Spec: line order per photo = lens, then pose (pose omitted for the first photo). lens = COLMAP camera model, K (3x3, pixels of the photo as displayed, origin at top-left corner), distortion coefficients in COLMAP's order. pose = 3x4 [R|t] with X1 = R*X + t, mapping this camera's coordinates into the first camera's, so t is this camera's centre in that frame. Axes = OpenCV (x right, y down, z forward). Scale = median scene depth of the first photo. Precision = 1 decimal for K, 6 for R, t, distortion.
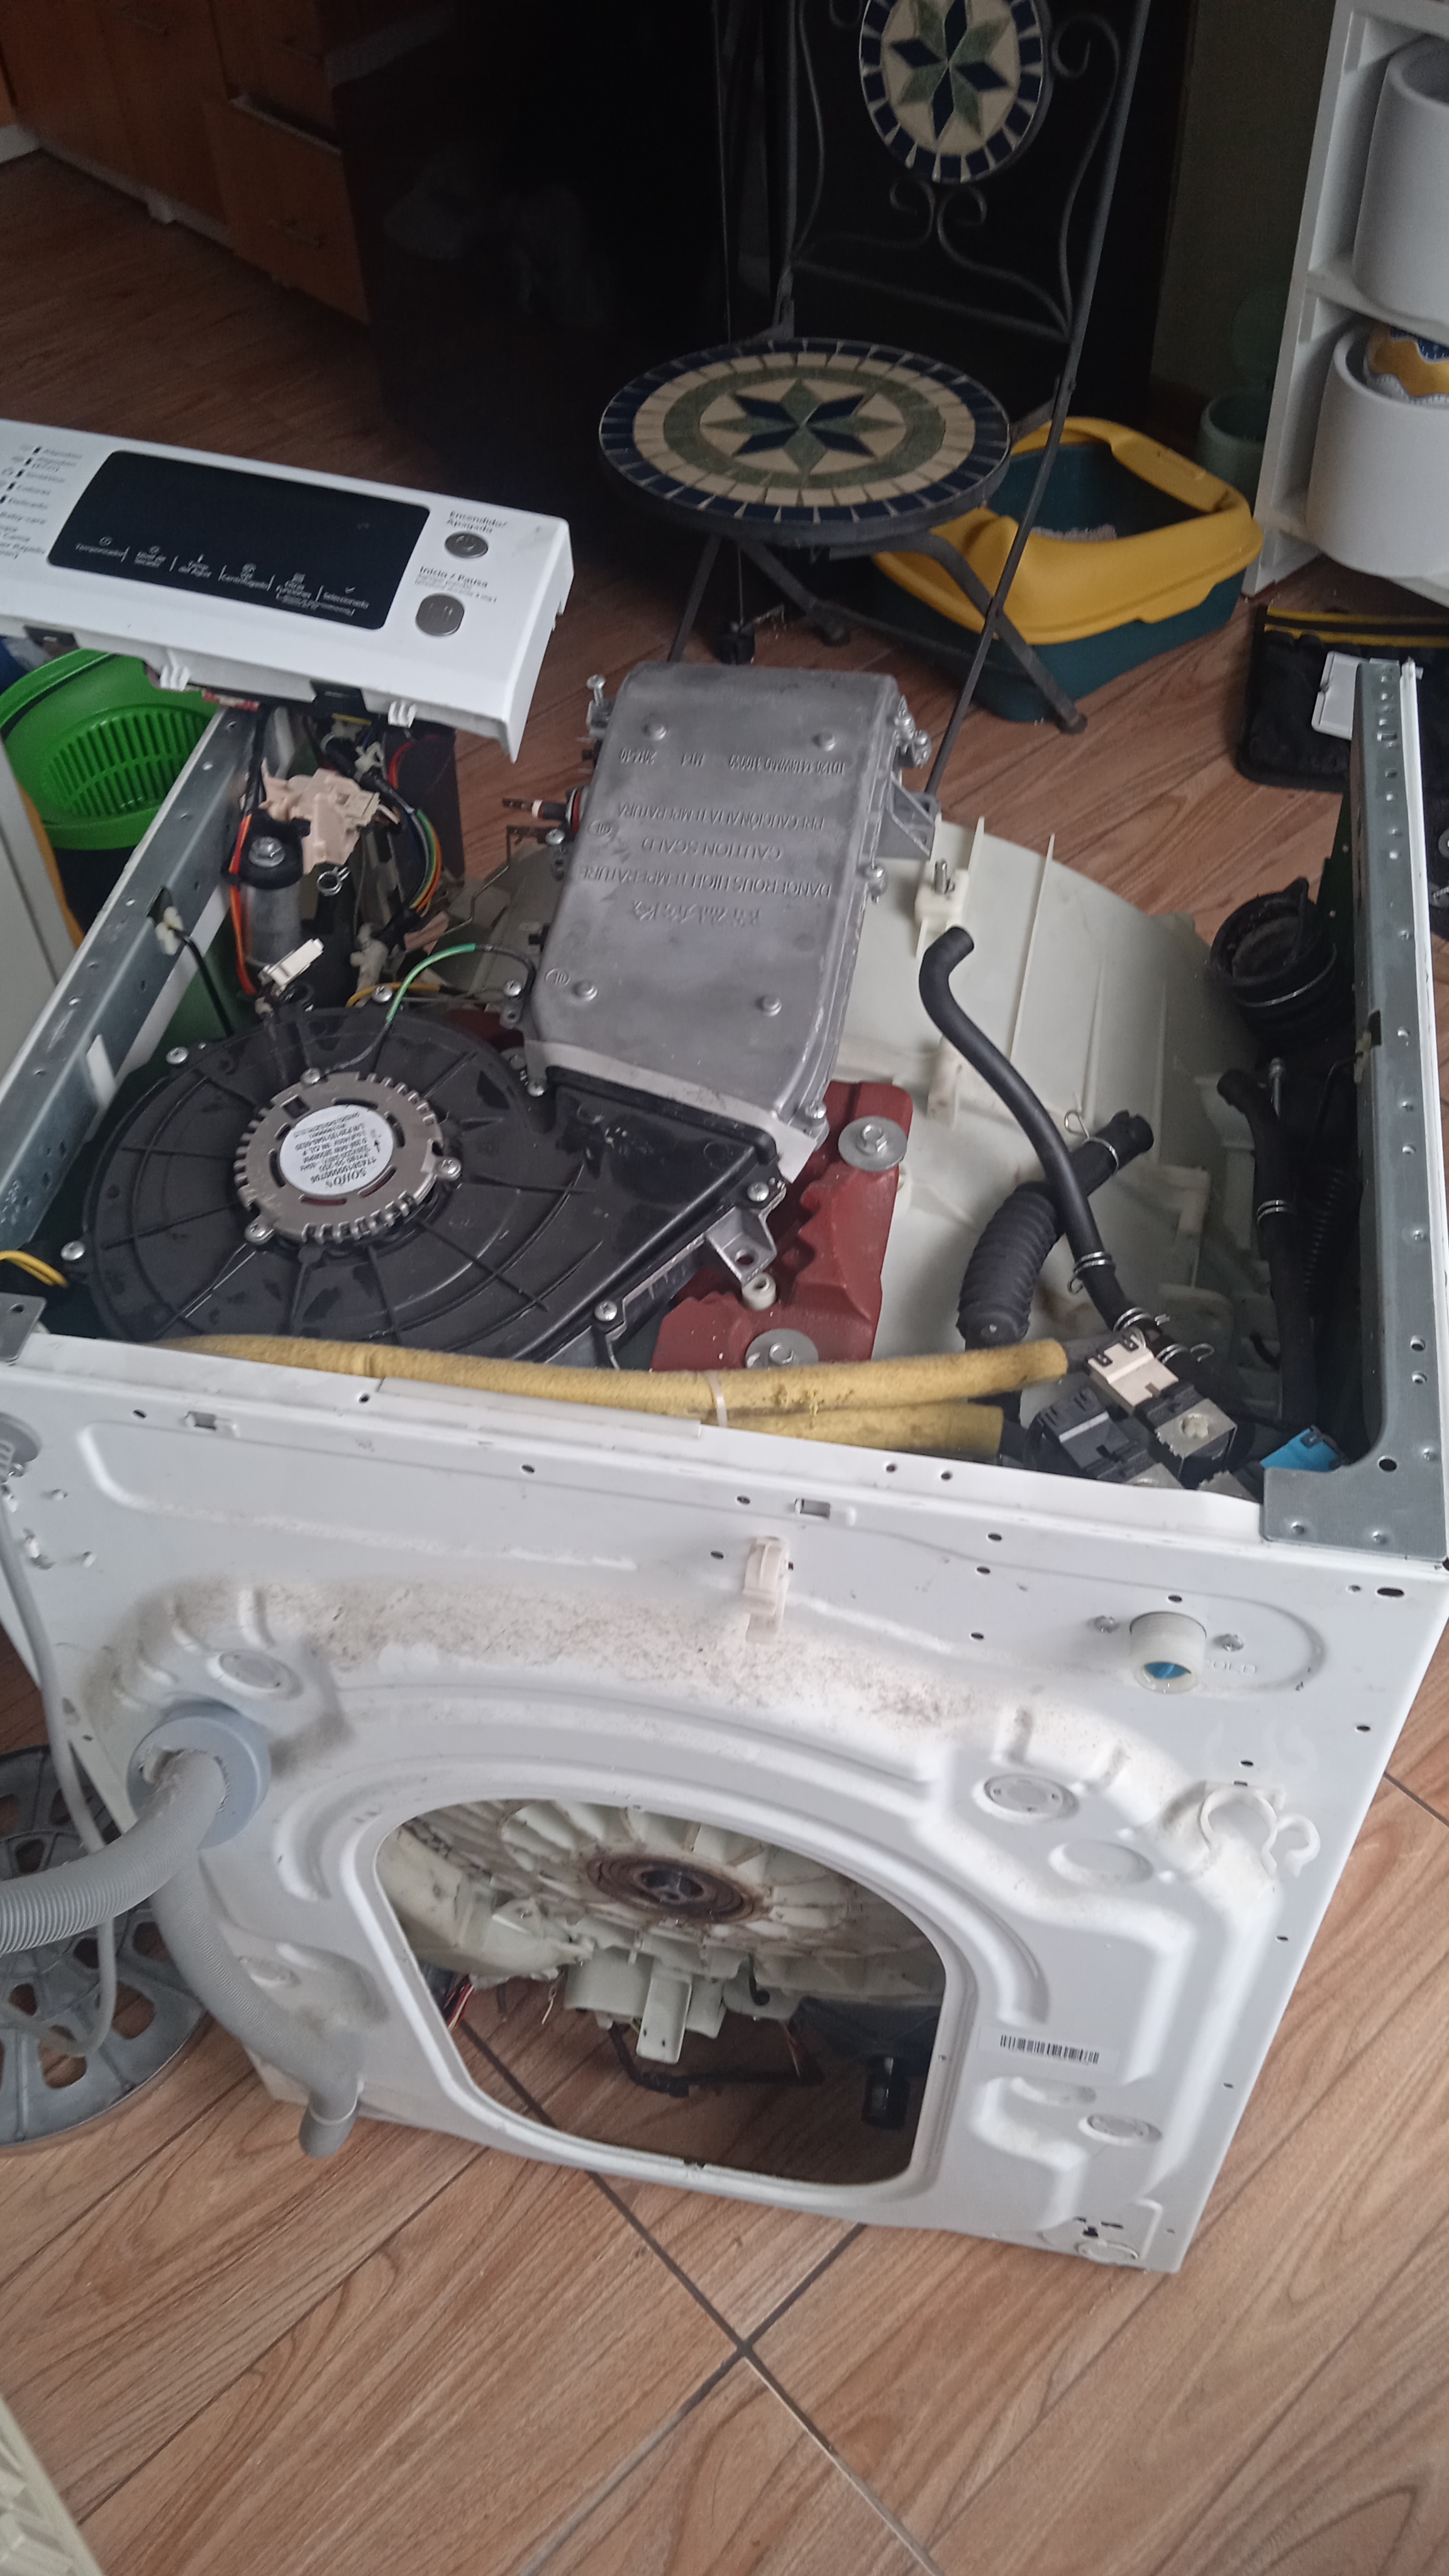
lens RADIAL K [[2142.9, 0, 727.8], [0, 2142.9, 1267.9], [0, 0, 1]] dist [0.041767, -0.064906]
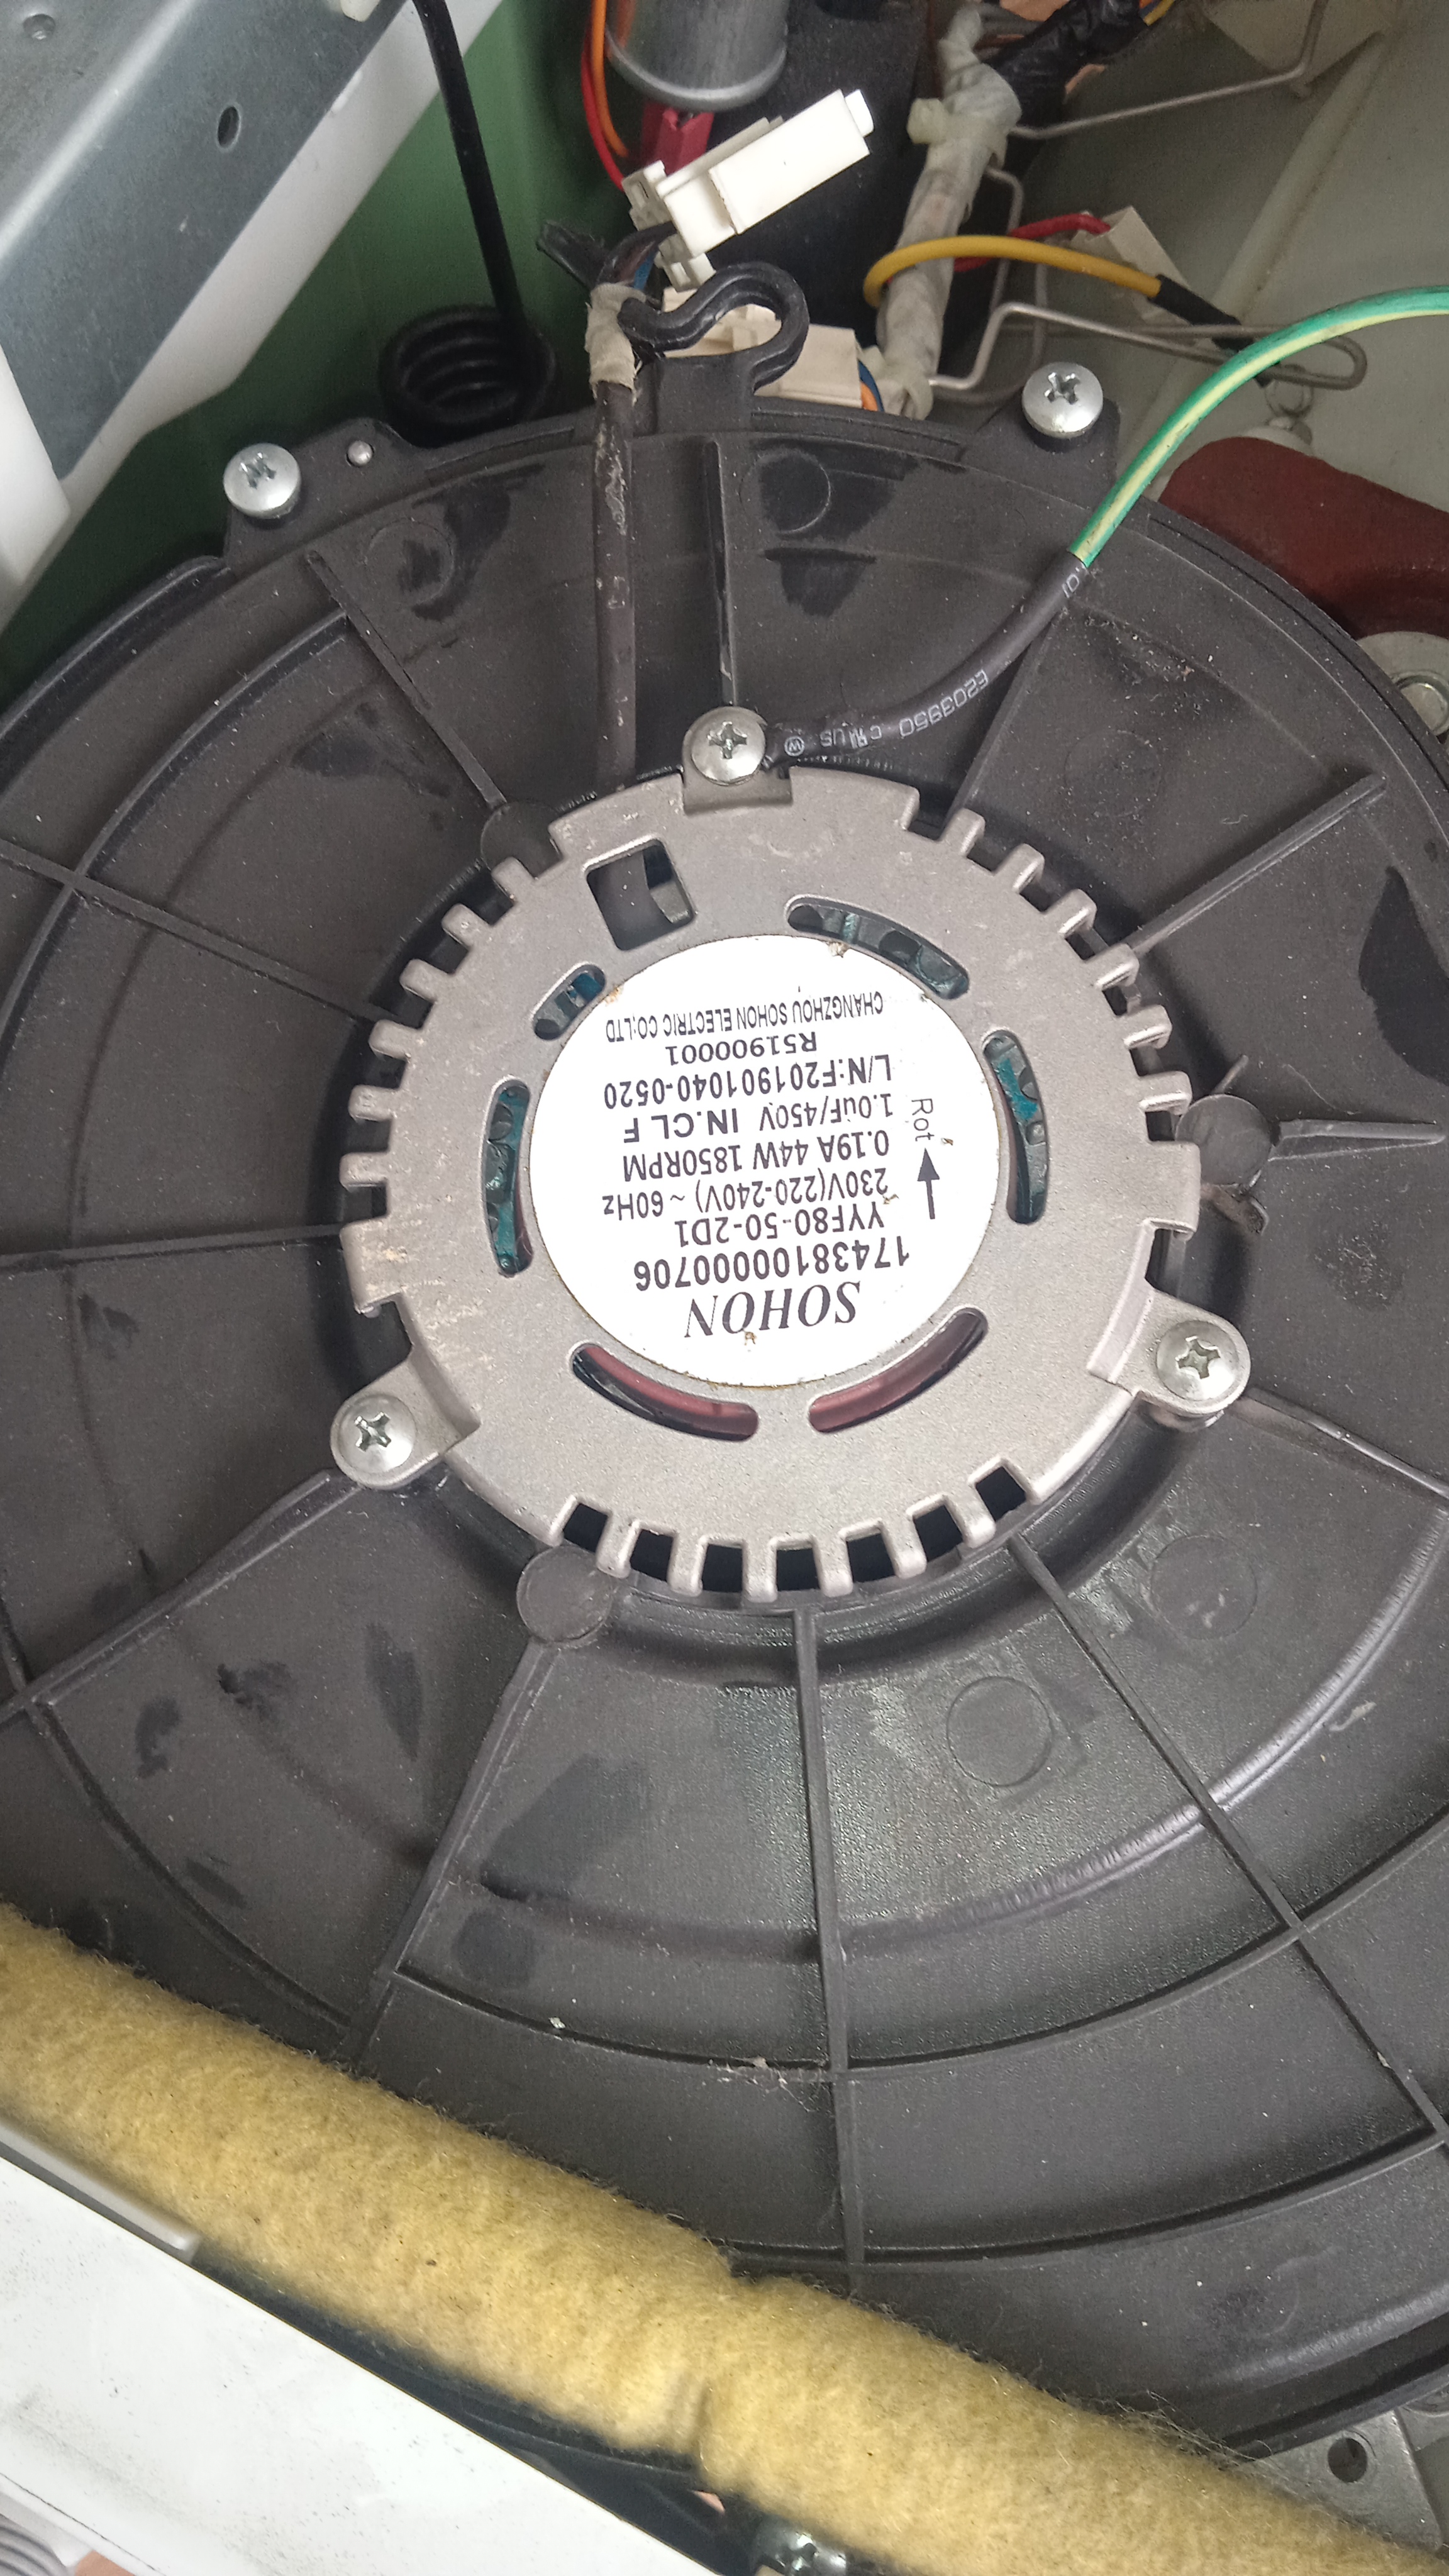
lens RADIAL K [[2142.9, 0, 719.5], [0, 2142.9, 1286.9], [0, 0, 1]] dist [0.041767, -0.064906]
pose [[0.961677, 0.266325, -0.065187, -0.117379], [-0.219089, 0.889345, 0.401329, -0.096796], [0.164858, -0.371667, 0.913611, 0.542352]]
